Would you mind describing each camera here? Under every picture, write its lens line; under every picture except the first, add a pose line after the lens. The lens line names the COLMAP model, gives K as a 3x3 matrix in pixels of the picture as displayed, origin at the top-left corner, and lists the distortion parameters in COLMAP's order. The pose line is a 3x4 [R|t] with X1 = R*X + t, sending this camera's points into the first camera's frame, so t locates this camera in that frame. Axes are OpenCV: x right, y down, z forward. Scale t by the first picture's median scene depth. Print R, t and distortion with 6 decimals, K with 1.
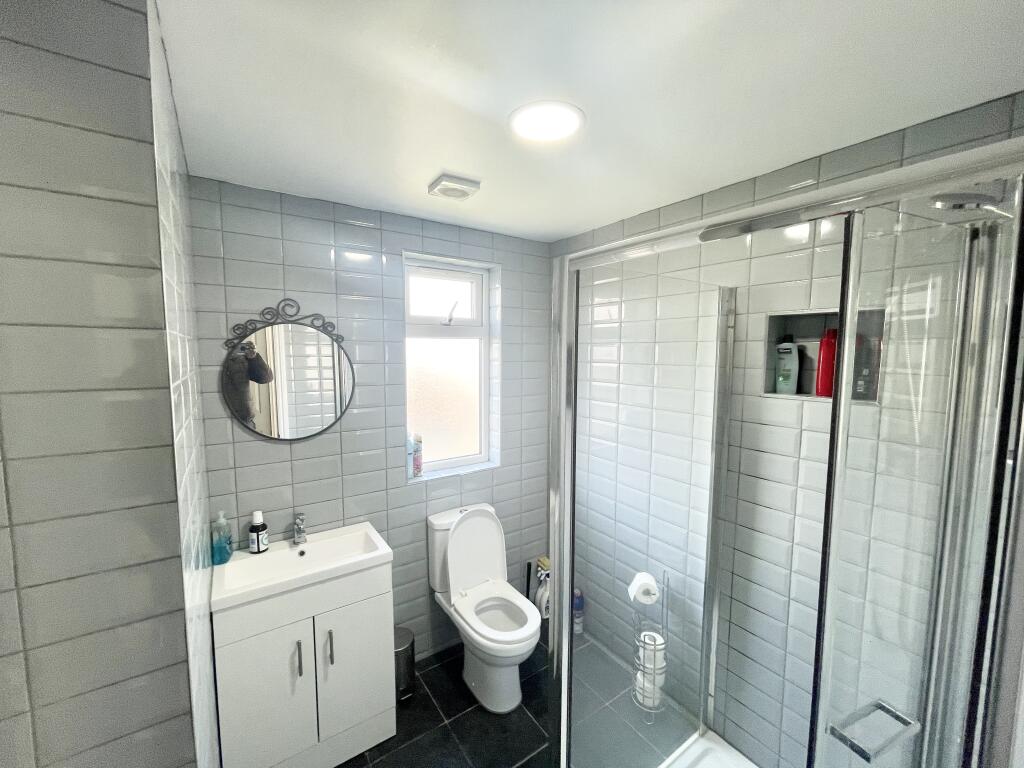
lens RADIAL K [[413.4, 0, 507.4], [0, 413.4, 384.8], [0, 0, 1]] dist [0.004295, 0.001991]
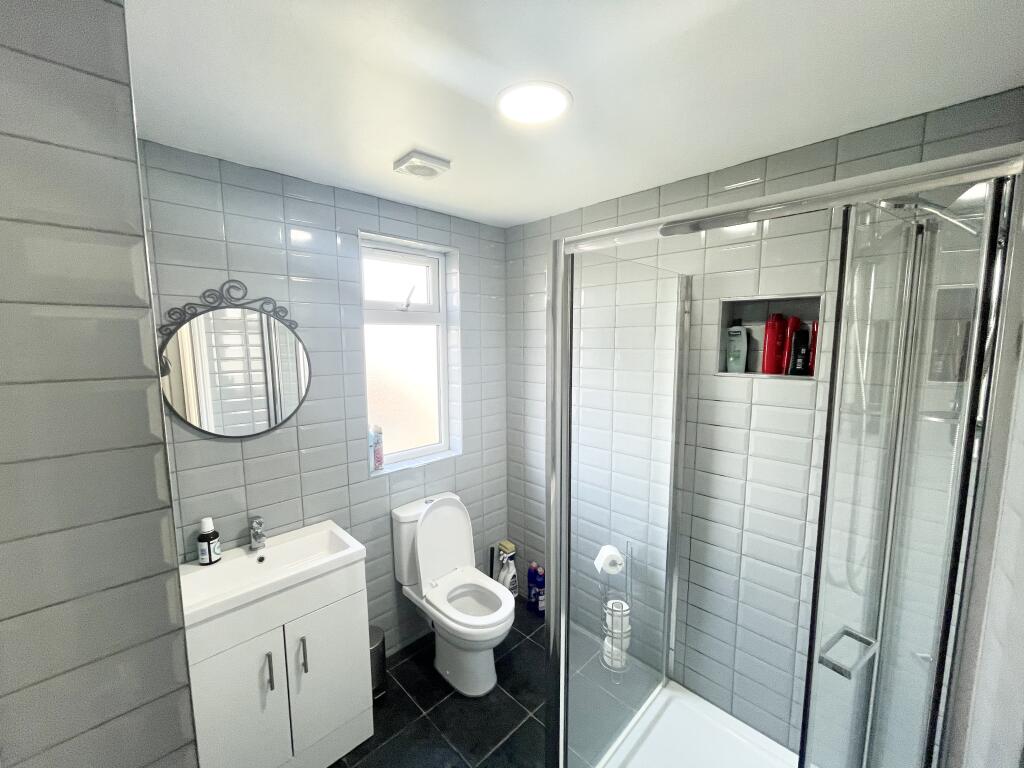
lens RADIAL K [[413.4, 0, 509.2], [0, 413.4, 383.7], [0, 0, 1]] dist [0.004295, 0.001991]
pose [[0.984879, -0.028222, 0.170930, -0.099927], [0.024031, 0.999359, 0.026542, 0.006631], [-0.171569, -0.022033, 0.984926, 0.010630]]
